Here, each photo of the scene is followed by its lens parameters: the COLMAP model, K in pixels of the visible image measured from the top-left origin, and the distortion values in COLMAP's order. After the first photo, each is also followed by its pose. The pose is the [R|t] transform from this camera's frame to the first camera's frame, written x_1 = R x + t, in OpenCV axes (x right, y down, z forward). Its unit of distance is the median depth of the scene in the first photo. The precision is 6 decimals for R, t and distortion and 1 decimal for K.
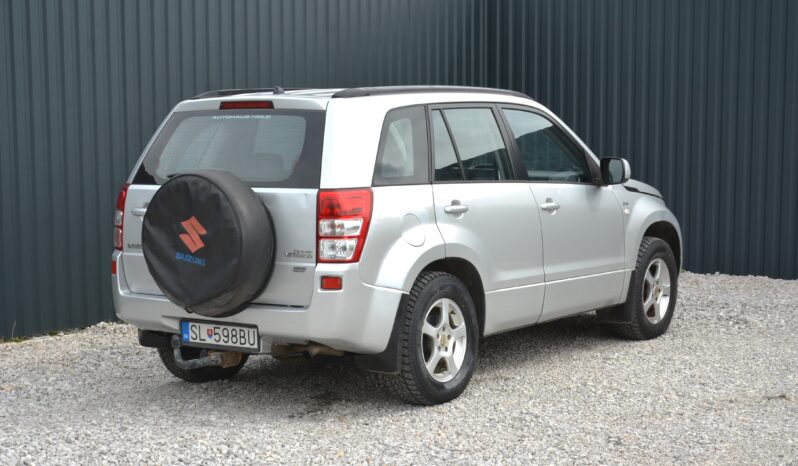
lens RADIAL K [[1421.9, 0, 399.0], [0, 1421.9, 233.0], [0, 0, 1]] dist [0.167516, -0.017936]
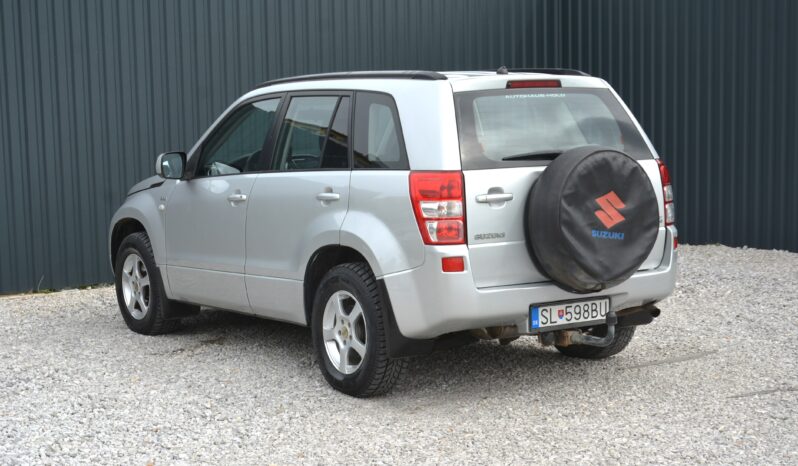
lens RADIAL K [[1421.9, 0, 399.0], [0, 1421.9, 233.0], [0, 0, 1]] dist [0.167516, -0.017936]
pose [[0.371858, -0.078023, 0.925005, -1.093455], [0.096566, 0.994307, 0.045048, -0.041098], [-0.923253, 0.072572, 0.377275, 0.734931]]
